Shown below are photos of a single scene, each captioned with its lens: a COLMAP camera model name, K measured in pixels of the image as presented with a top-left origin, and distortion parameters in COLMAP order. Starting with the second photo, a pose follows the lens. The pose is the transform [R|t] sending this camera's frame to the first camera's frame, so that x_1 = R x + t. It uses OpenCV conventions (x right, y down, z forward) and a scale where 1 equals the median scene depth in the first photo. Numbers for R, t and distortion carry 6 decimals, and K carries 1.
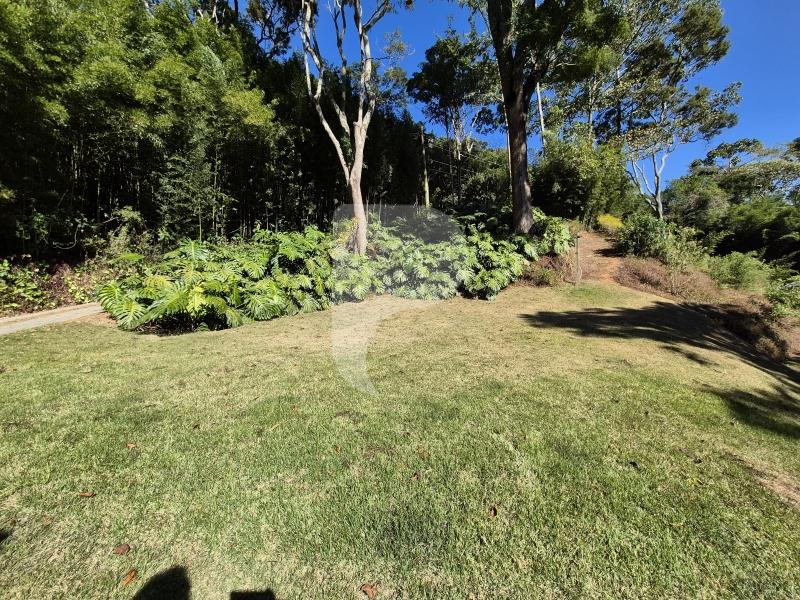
lens RADIAL K [[312.0, 0, 398.6], [0, 312.0, 293.2], [0, 0, 1]] dist [0.003237, 0.000393]
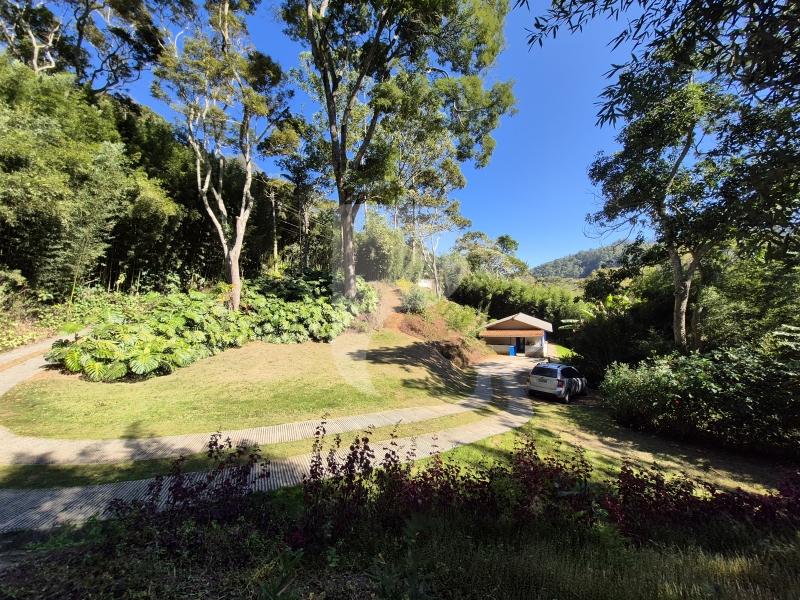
lens RADIAL K [[312.0, 0, 403.1], [0, 312.0, 297.8], [0, 0, 1]] dist [0.003237, 0.000393]
pose [[0.853038, 0.042610, 0.520106, -0.214519], [-0.005302, 0.997317, -0.073009, -0.088264], [-0.521822, 0.059522, 0.850976, -0.529217]]
